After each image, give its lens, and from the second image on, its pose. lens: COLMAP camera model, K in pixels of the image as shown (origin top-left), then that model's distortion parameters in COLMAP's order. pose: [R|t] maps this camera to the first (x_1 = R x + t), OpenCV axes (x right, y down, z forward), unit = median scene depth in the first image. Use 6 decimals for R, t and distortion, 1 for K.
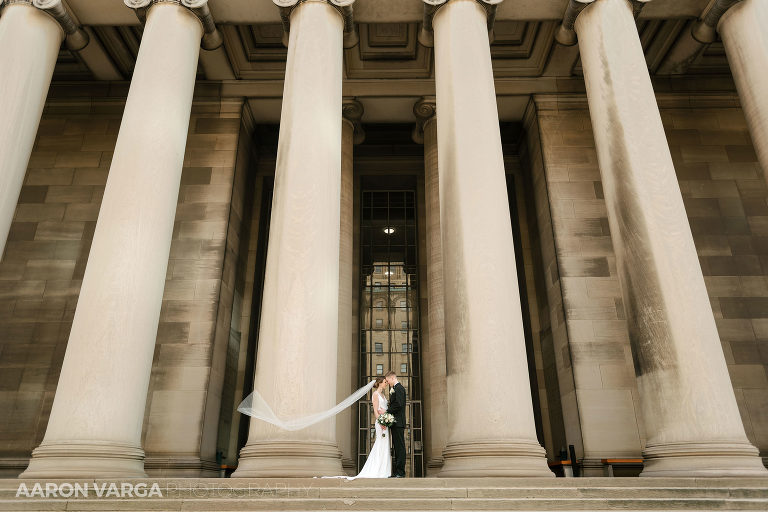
lens RADIAL K [[525.5, 0, 384.0], [0, 525.5, 256.0], [0, 0, 1]] dist [0.015853, -0.000931]
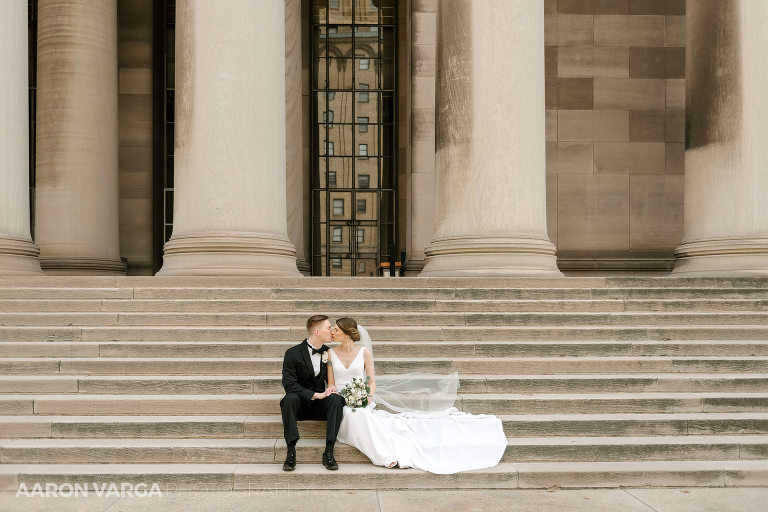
lens RADIAL K [[687.4, 0, 384.0], [0, 687.4, 338.5], [0, 0, 1]] dist [-0.033821, 0.002698]
pose [[0.999466, 0.003923, 0.032447, 0.391740], [-0.018614, 0.884353, 0.466447, 0.005880], [-0.026865, -0.466802, 0.883954, 0.011914]]
